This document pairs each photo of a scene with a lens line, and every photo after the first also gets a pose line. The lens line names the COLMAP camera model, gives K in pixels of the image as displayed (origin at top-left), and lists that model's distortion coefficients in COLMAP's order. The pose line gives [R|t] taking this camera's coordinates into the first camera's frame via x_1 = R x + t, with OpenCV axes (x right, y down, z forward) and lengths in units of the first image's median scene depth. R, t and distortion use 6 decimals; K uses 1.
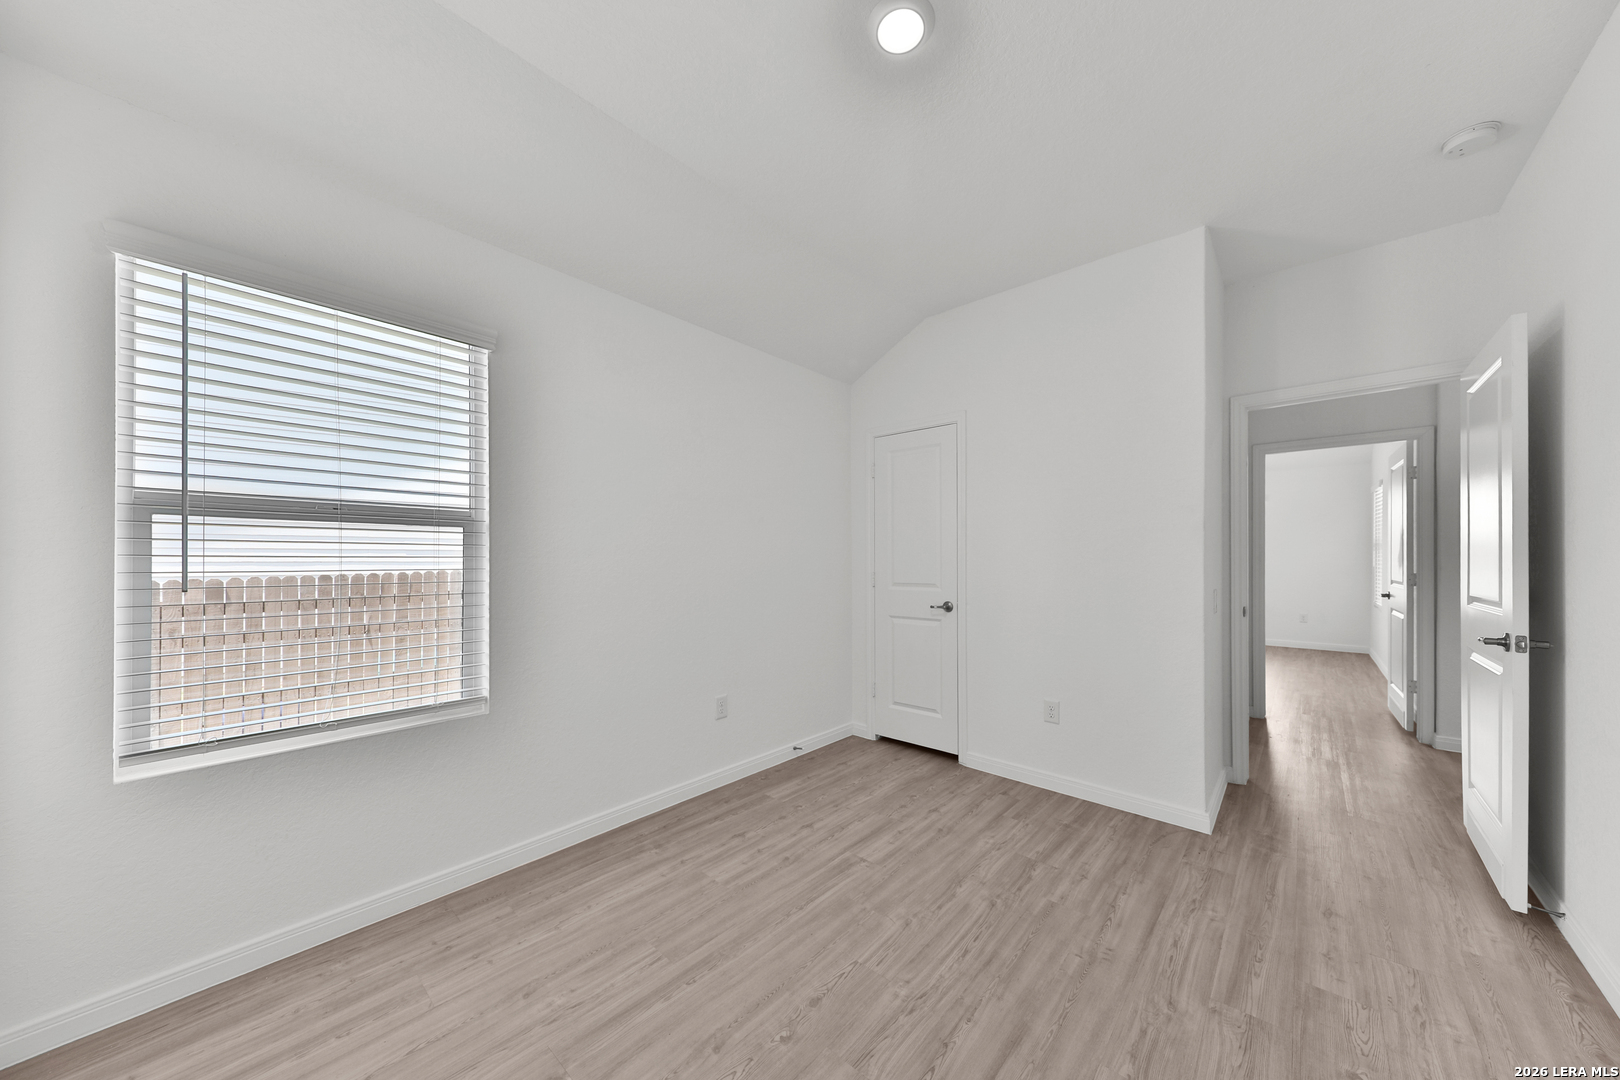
lens RADIAL K [[562.5, 0, 809.6], [0, 562.5, 567.5], [0, 0, 1]] dist [0.006593, -0.005405]
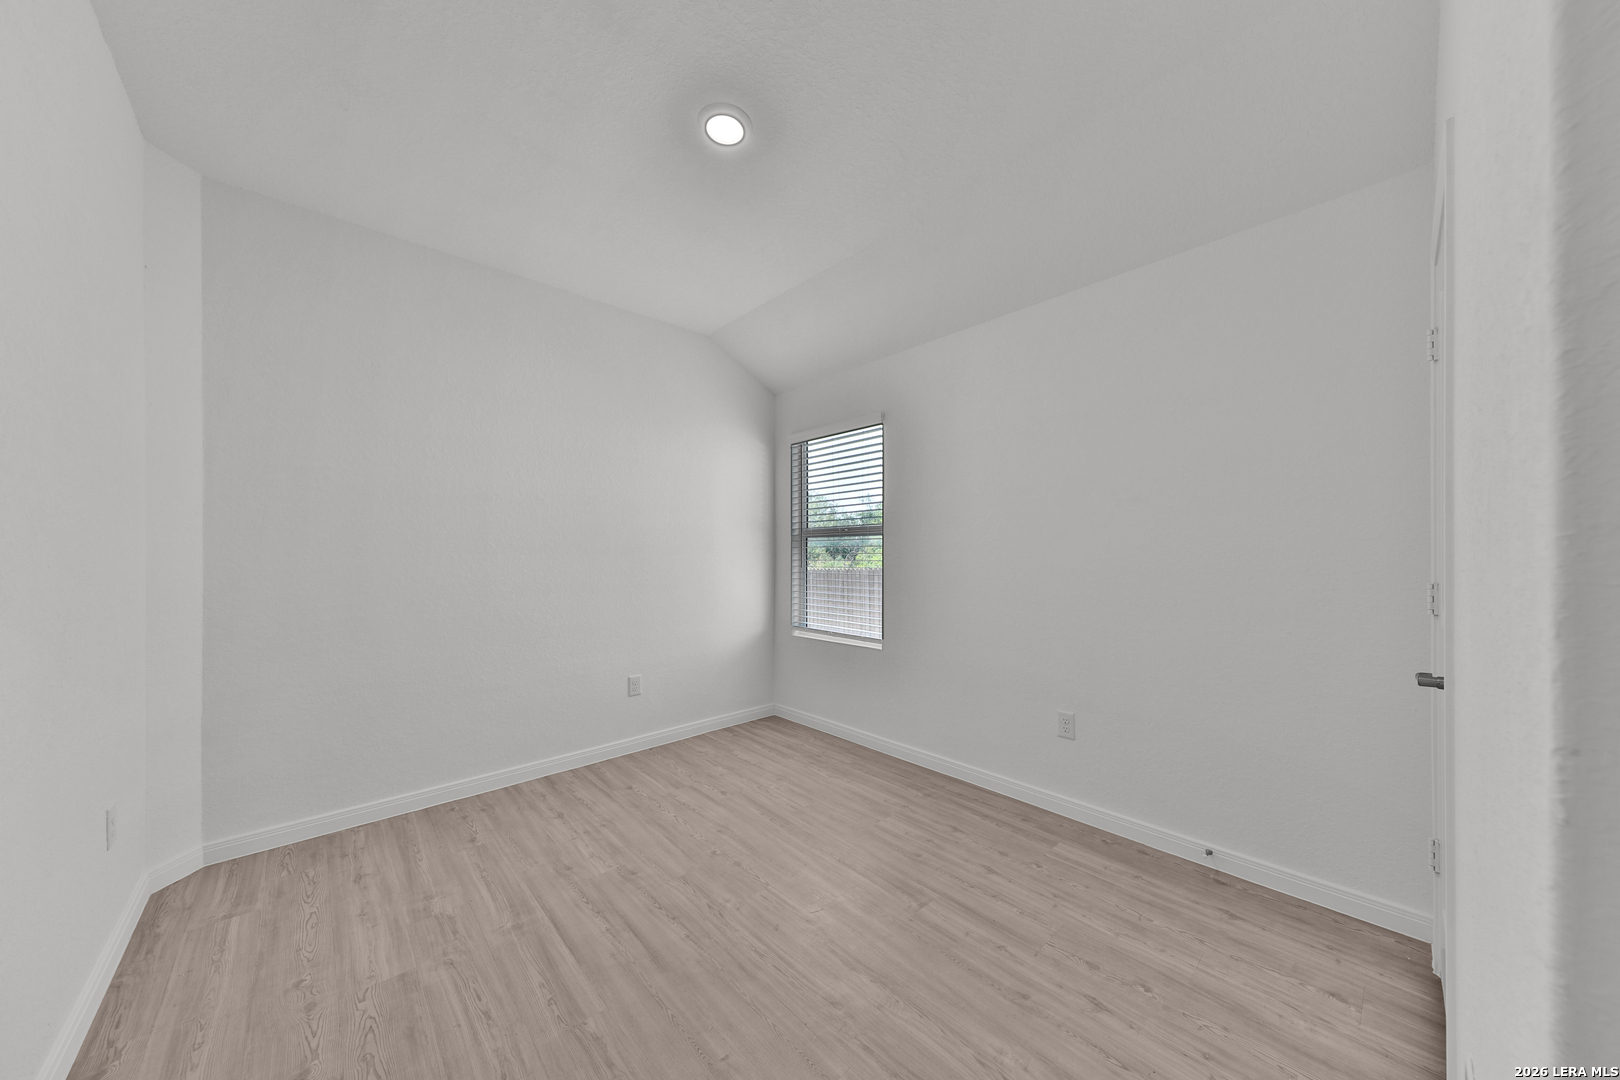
lens RADIAL K [[543.3, 0, 823.7], [0, 543.3, 543.3], [0, 0, 1]] dist [0.011577, -0.006800]
pose [[-0.099175, -0.015760, -0.994945, 1.006648], [-0.014629, 0.999790, -0.014378, -0.023059], [0.994962, 0.013129, -0.099385, 0.977960]]
